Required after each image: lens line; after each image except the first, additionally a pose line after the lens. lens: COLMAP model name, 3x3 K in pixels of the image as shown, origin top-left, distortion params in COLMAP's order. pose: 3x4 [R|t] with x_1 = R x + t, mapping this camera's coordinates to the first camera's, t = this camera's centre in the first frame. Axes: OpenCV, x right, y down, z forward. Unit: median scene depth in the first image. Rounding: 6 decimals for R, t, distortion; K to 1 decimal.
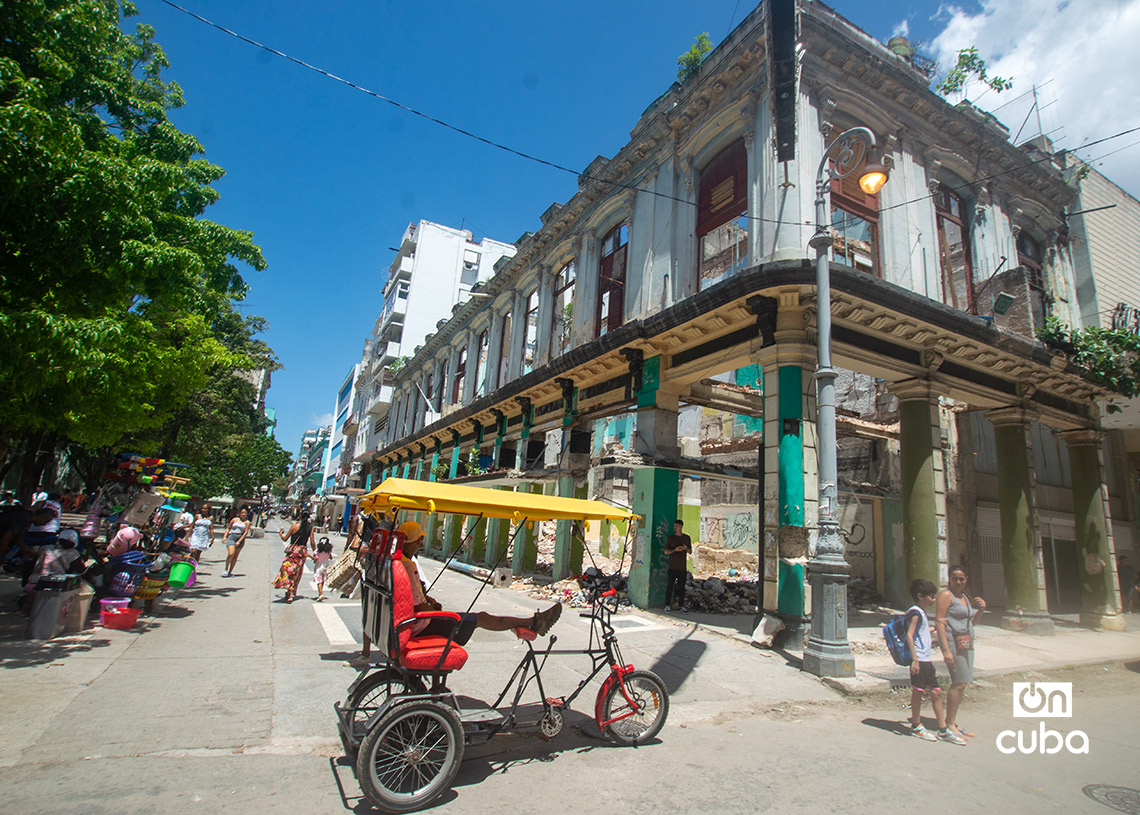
lens RADIAL K [[531.7, 0, 574.4], [0, 531.7, 406.2], [0, 0, 1]] dist [-0.022586, 0.000500]
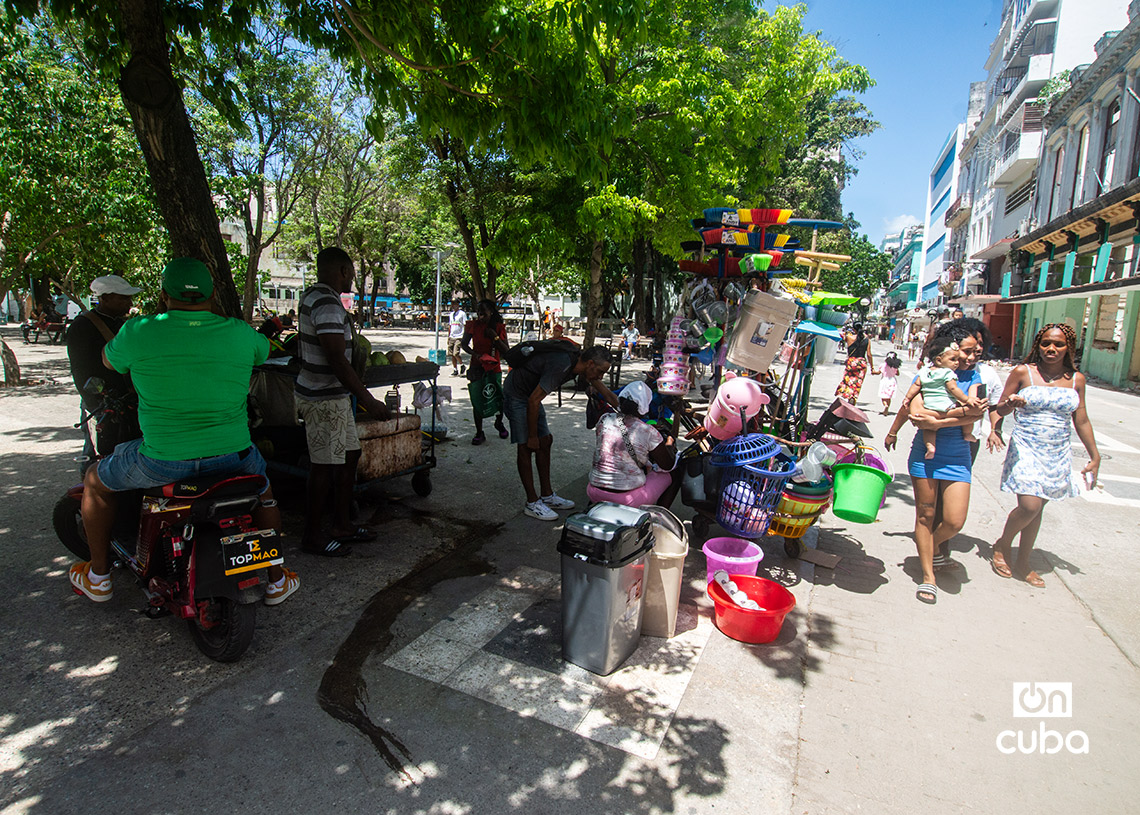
lens RADIAL K [[531.7, 0, 574.4], [0, 531.7, 406.2], [0, 0, 1]] dist [-0.022586, 0.000500]
pose [[0.562243, 0.087152, -0.822367, -0.121524], [0.191169, 0.953799, 0.231781, 0.027400], [0.804573, -0.287529, 0.519606, 0.140946]]
